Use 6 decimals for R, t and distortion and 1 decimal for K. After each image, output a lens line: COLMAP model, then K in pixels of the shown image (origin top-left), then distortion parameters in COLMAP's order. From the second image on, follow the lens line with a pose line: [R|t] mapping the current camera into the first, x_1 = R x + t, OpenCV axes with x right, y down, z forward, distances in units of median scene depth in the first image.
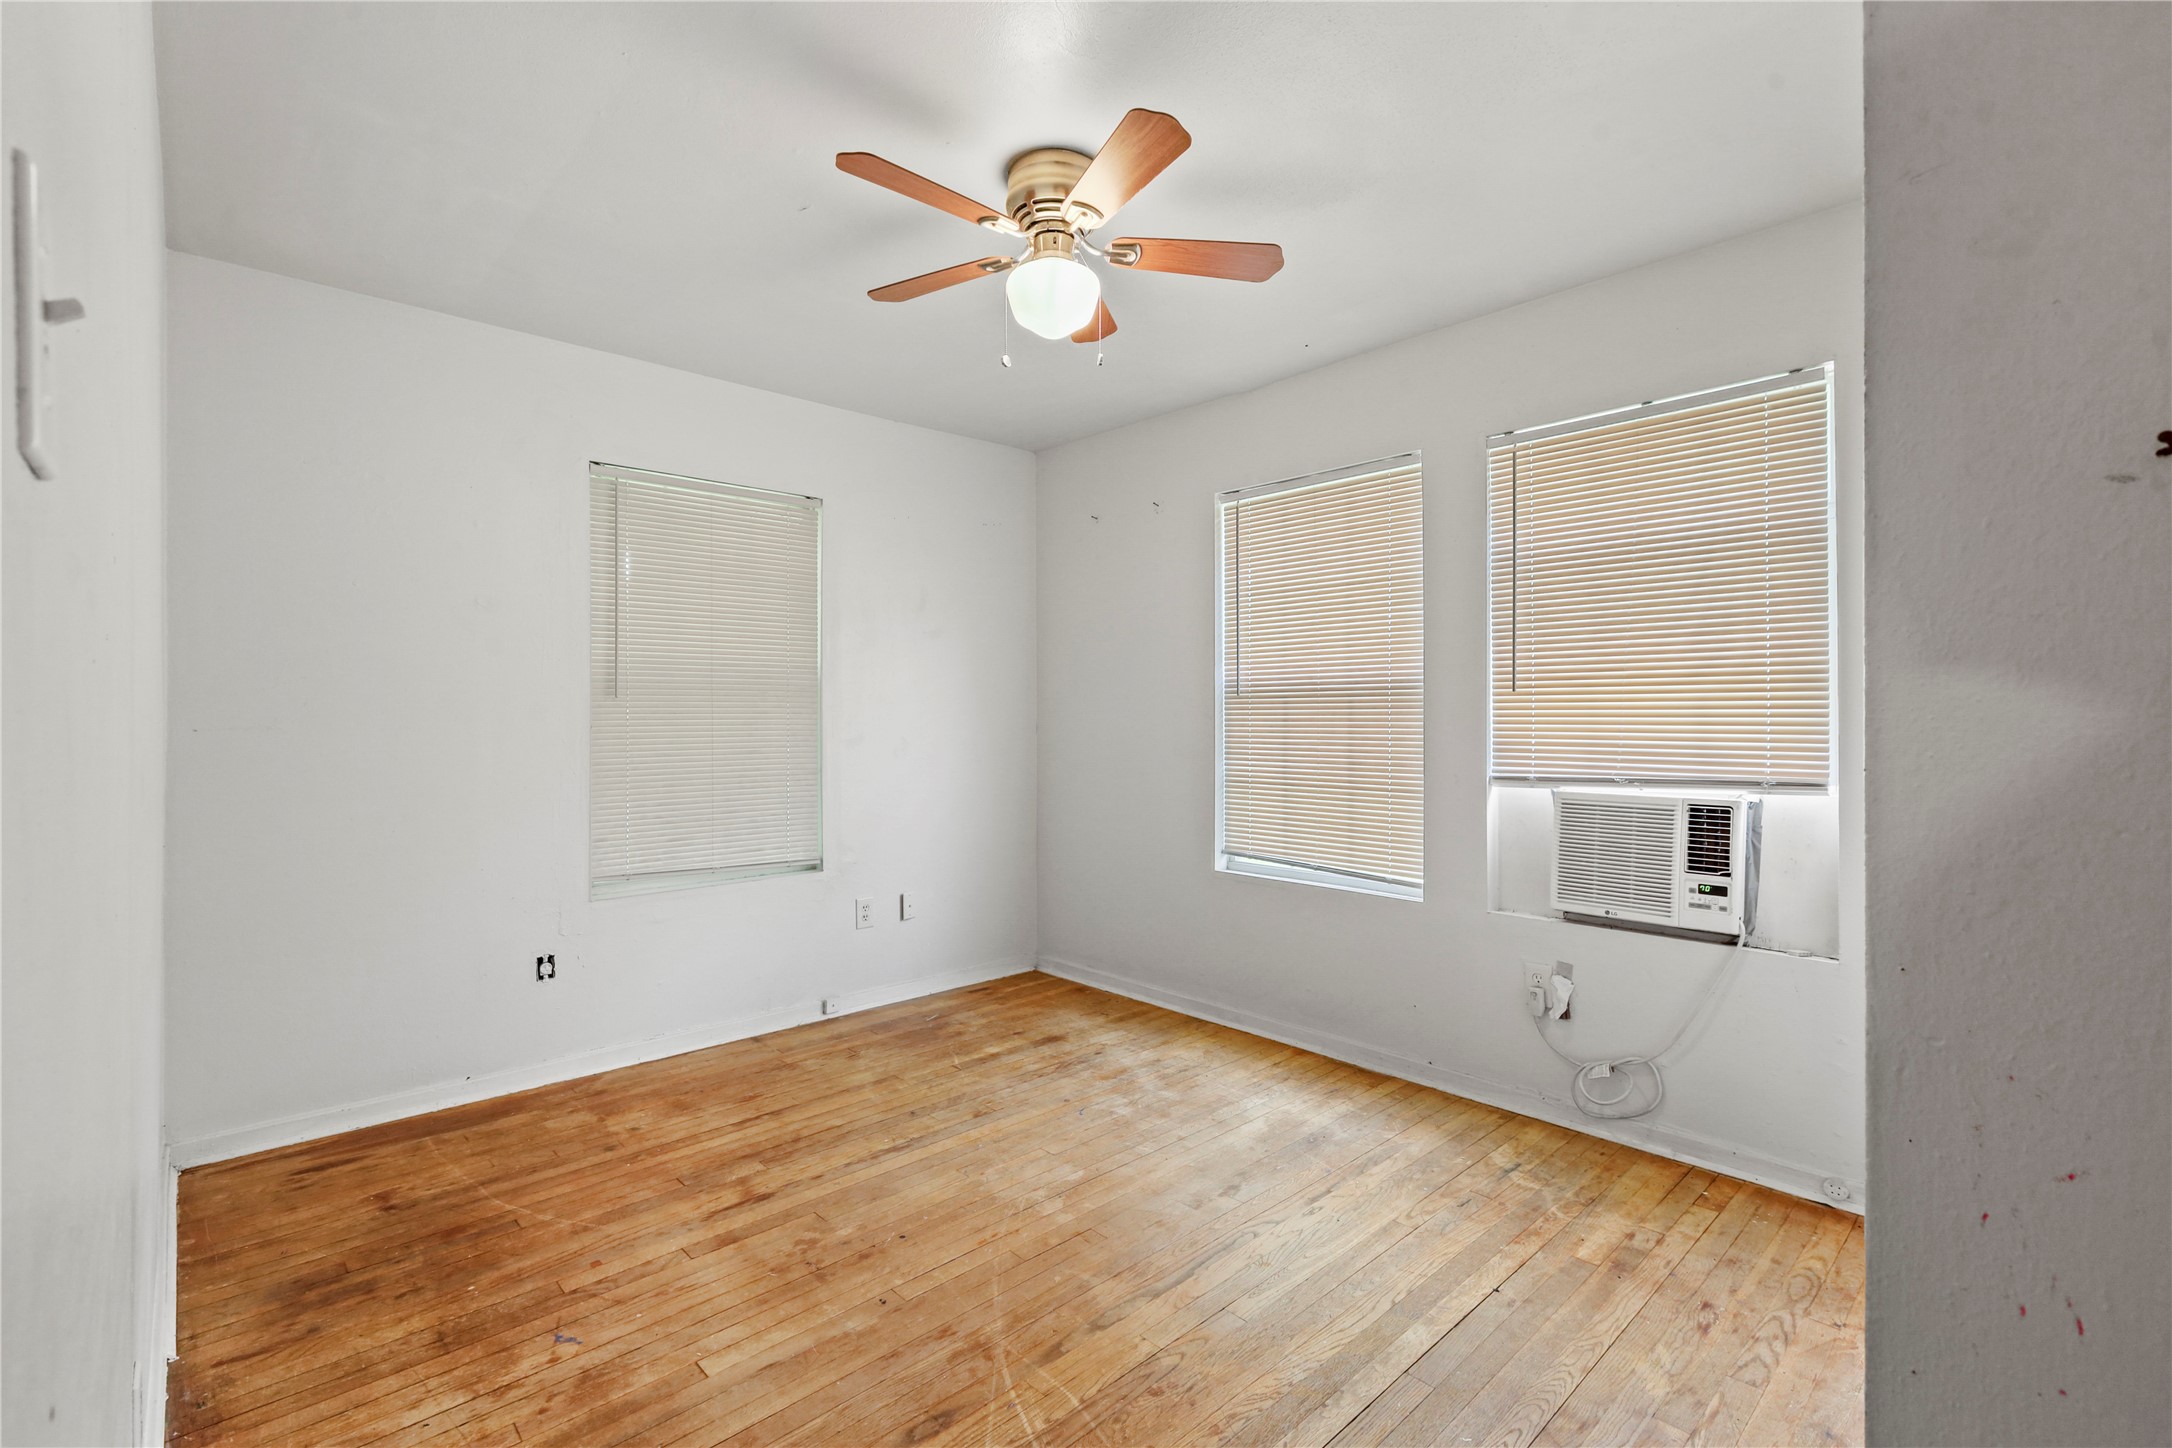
lens RADIAL K [[979.1, 0, 1085.7], [0, 979.1, 718.6], [0, 0, 1]] dist [-0.043456, 0.002086]
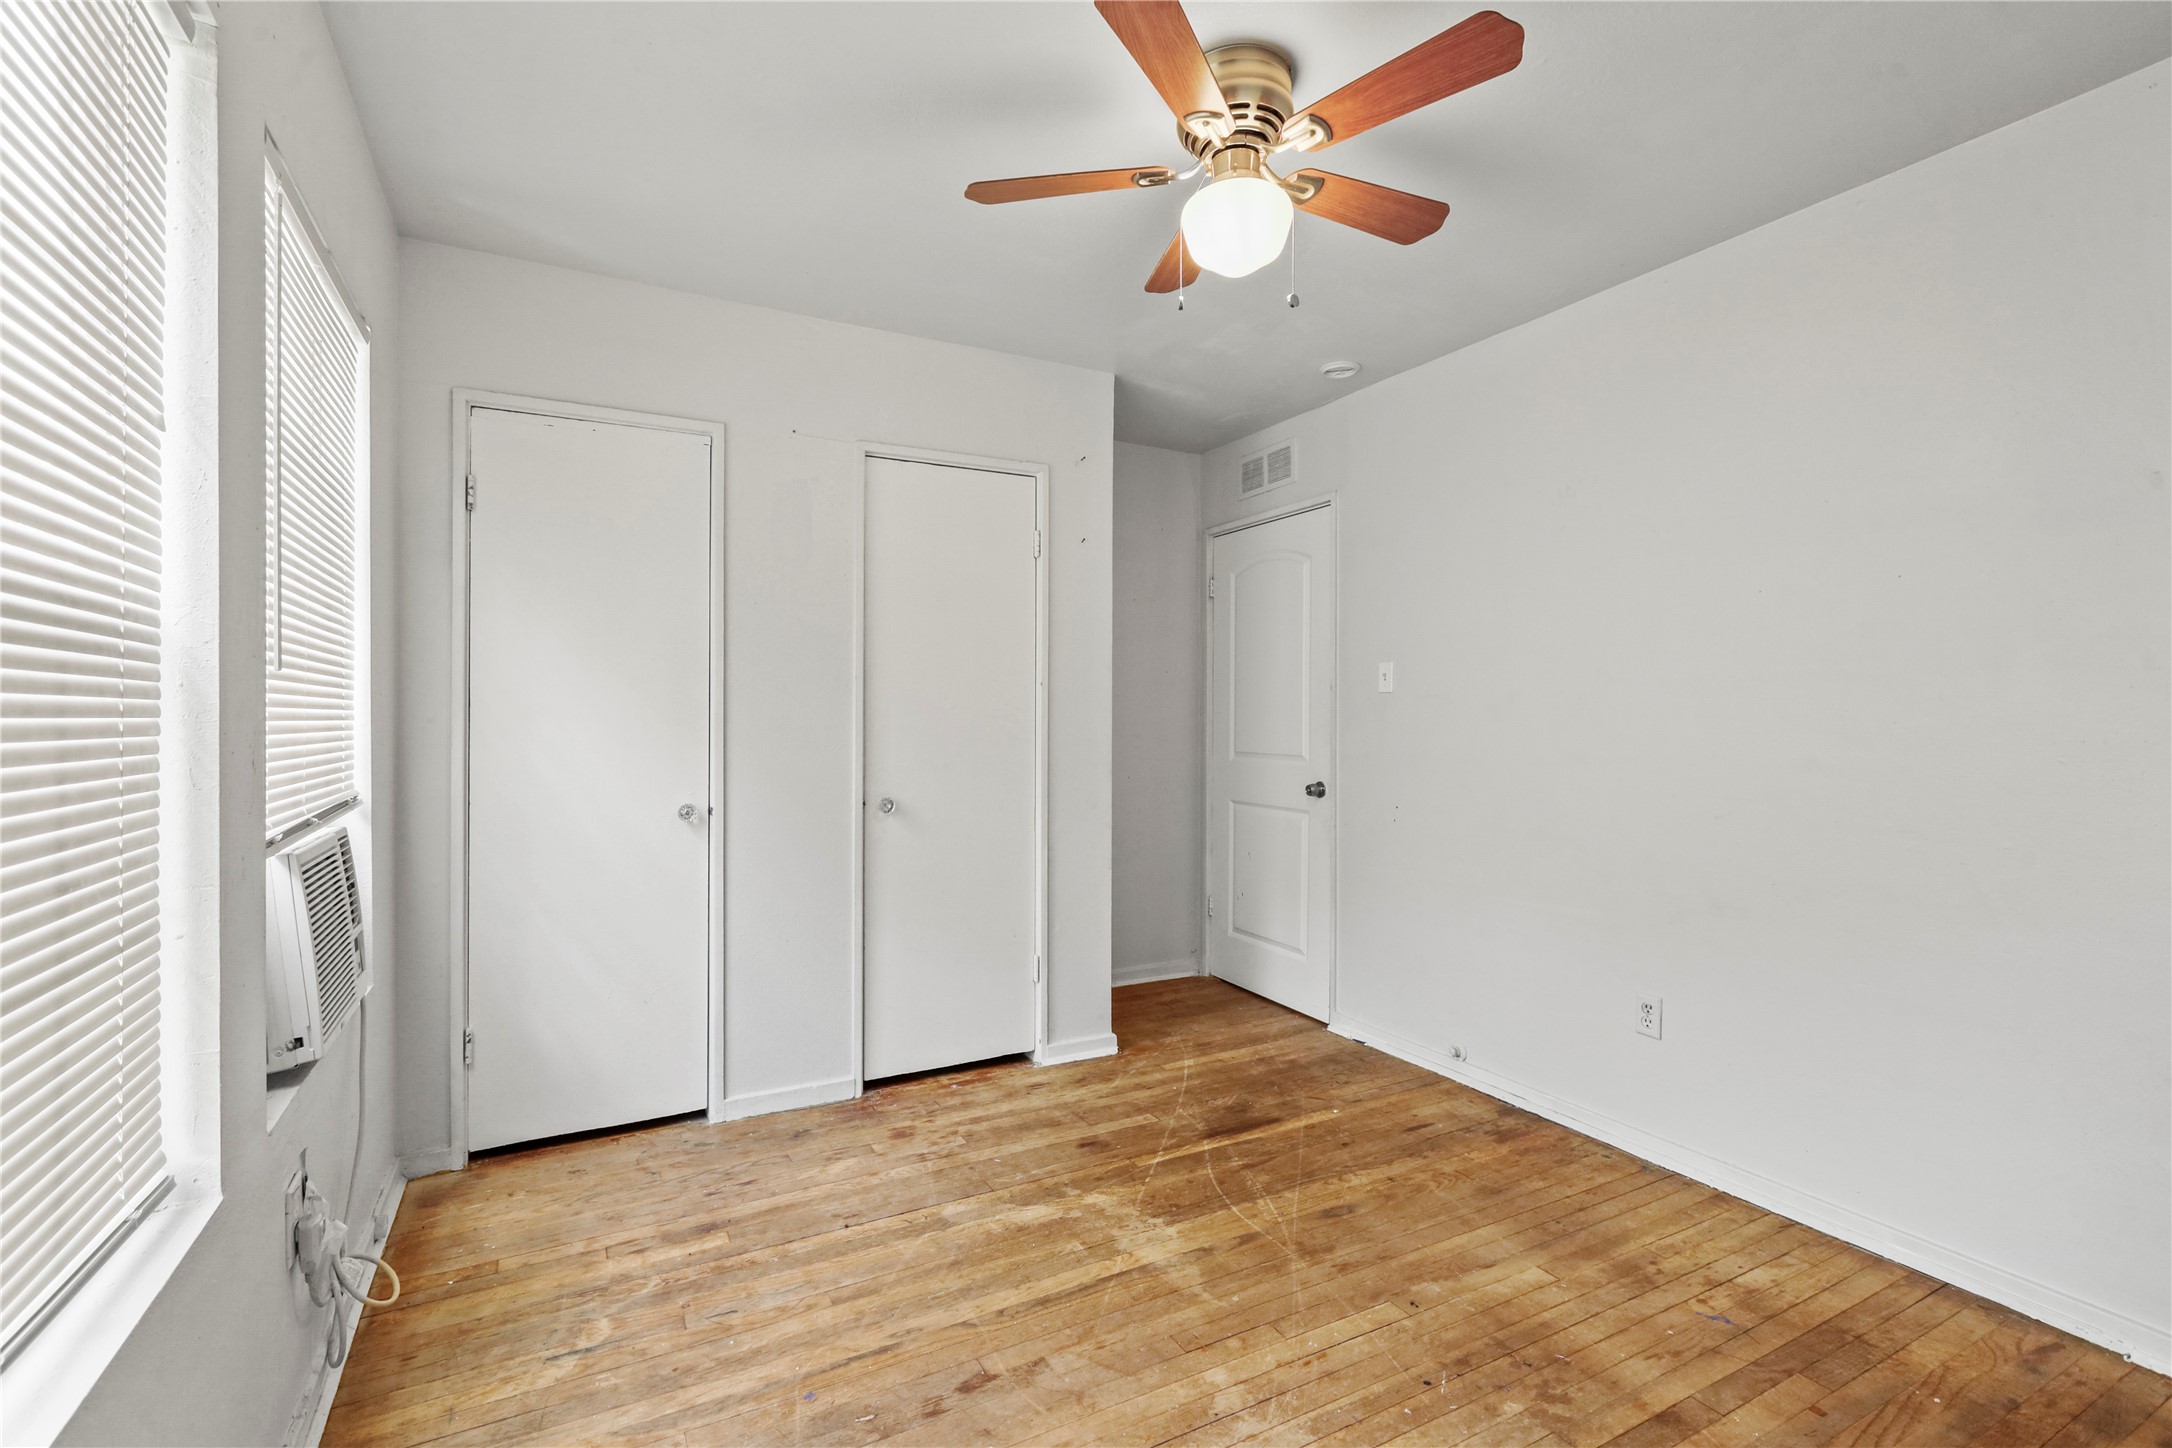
lens RADIAL K [[979.1, 0, 1086.5], [0, 979.1, 723.9], [0, 0, 1]] dist [-0.043456, 0.002086]
pose [[-0.968985, 0.000339, 0.247121, -0.128547], [0.001723, 0.999984, 0.005381, -0.001318], [-0.247115, 0.005640, -0.968970, 2.055890]]
